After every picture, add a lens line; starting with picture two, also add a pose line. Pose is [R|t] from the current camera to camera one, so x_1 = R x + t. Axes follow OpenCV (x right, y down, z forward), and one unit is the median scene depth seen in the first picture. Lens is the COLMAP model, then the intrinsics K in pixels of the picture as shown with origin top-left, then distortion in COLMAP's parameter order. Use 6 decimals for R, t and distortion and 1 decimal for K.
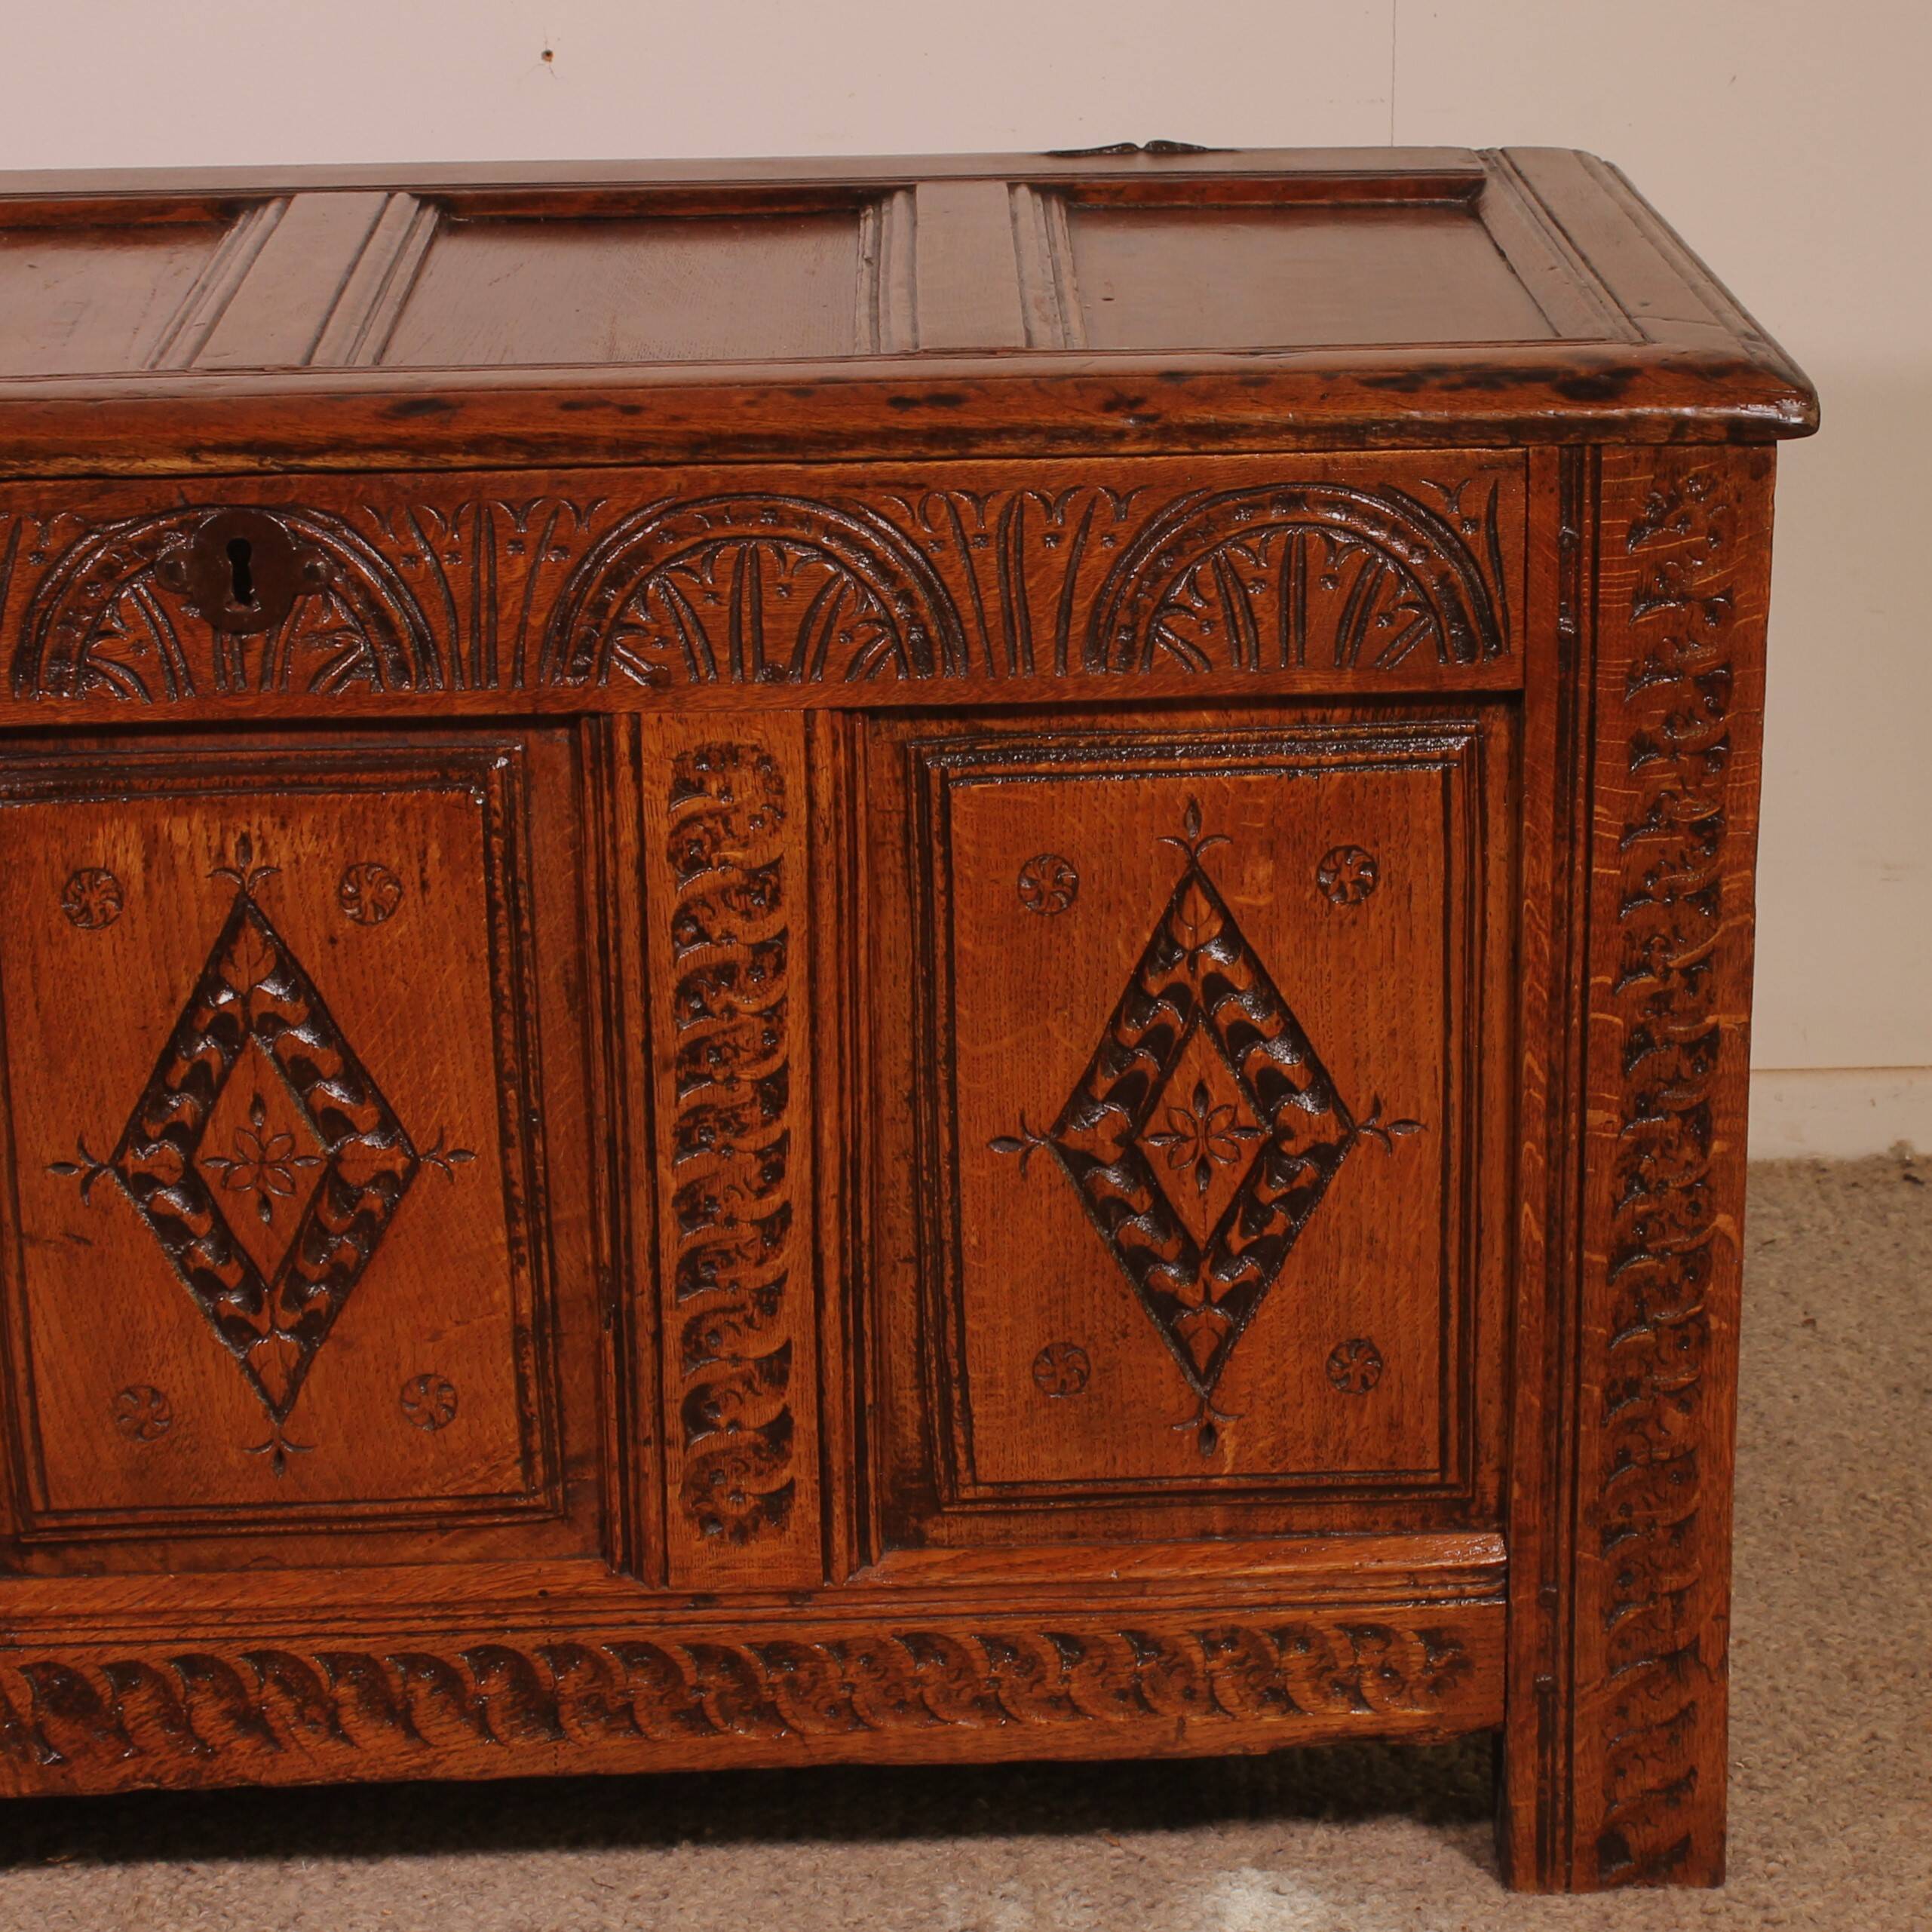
lens RADIAL K [[5035.3, 0, 1122.2], [0, 5035.3, 918.0], [0, 0, 1]] dist [-0.065986, 0.301412]
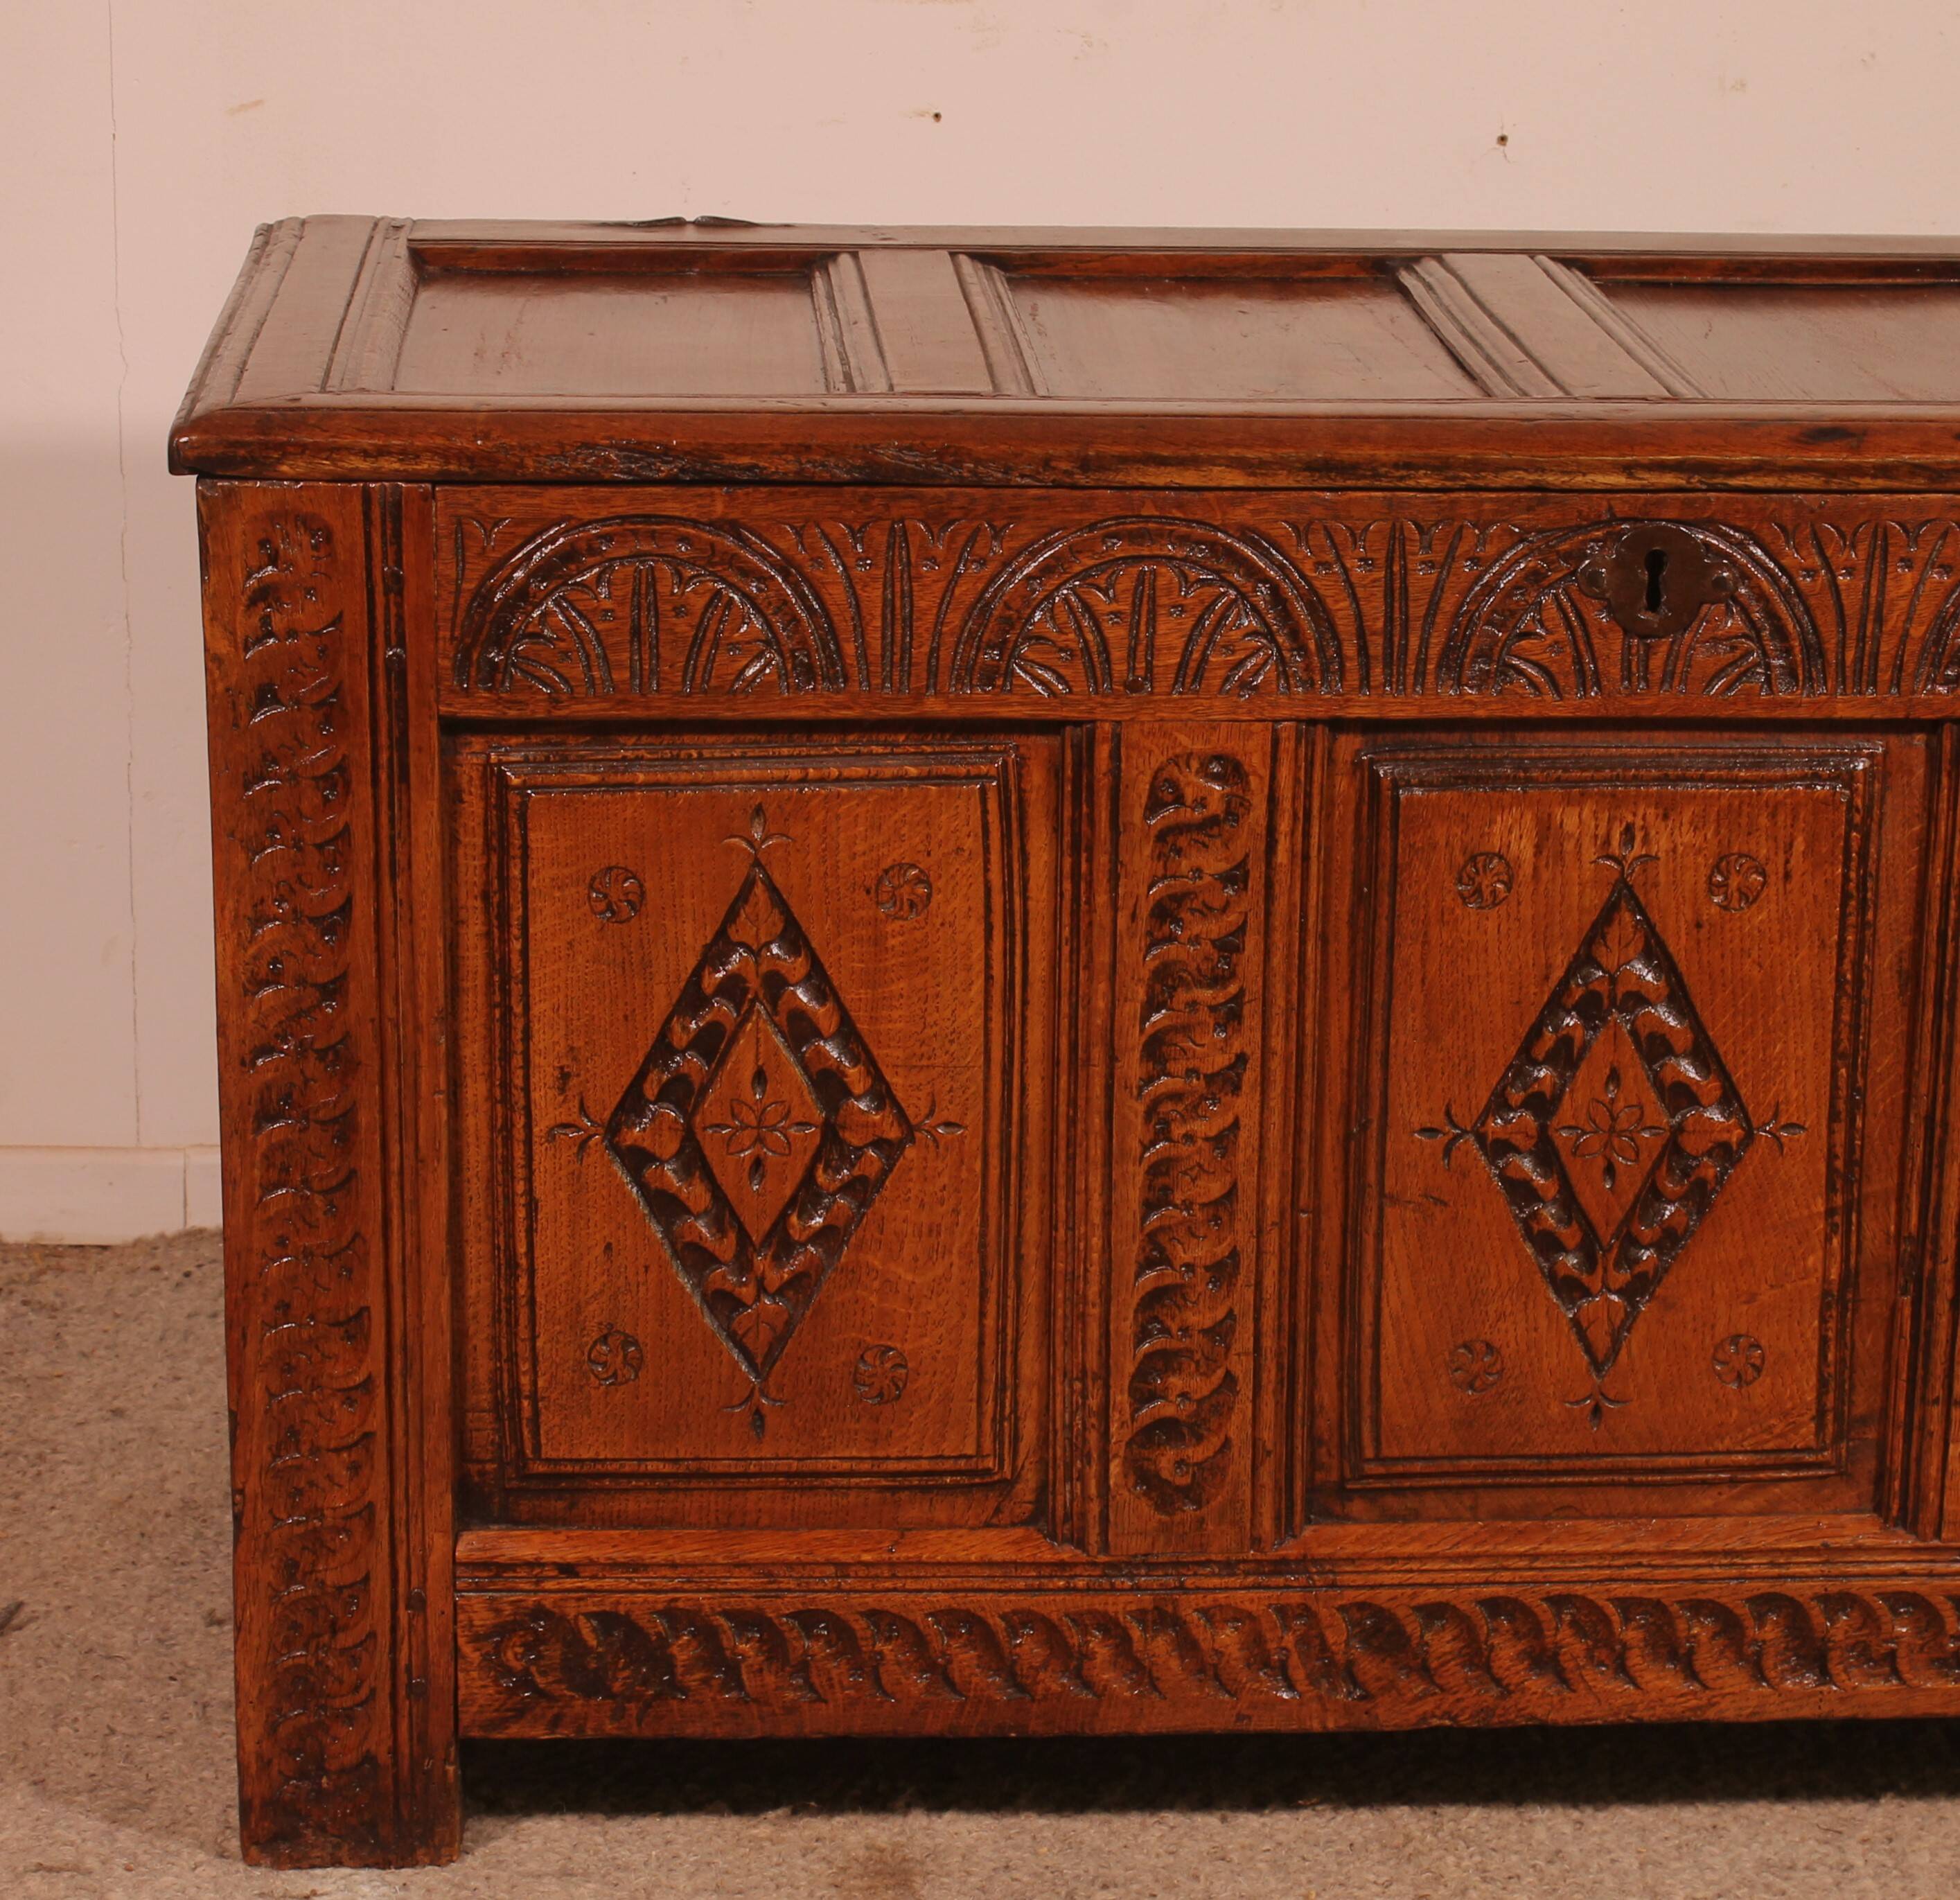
lens RADIAL K [[5491.4, 0, 1081.8], [0, 5491.4, 943.4], [0, 0, 1]] dist [-0.004507, 0.217855]
pose [[0.998786, 0.020105, 0.044974, -0.339045], [-0.018303, 0.999026, -0.040139, 0.057744], [-0.045737, 0.039267, 0.998181, -0.174848]]
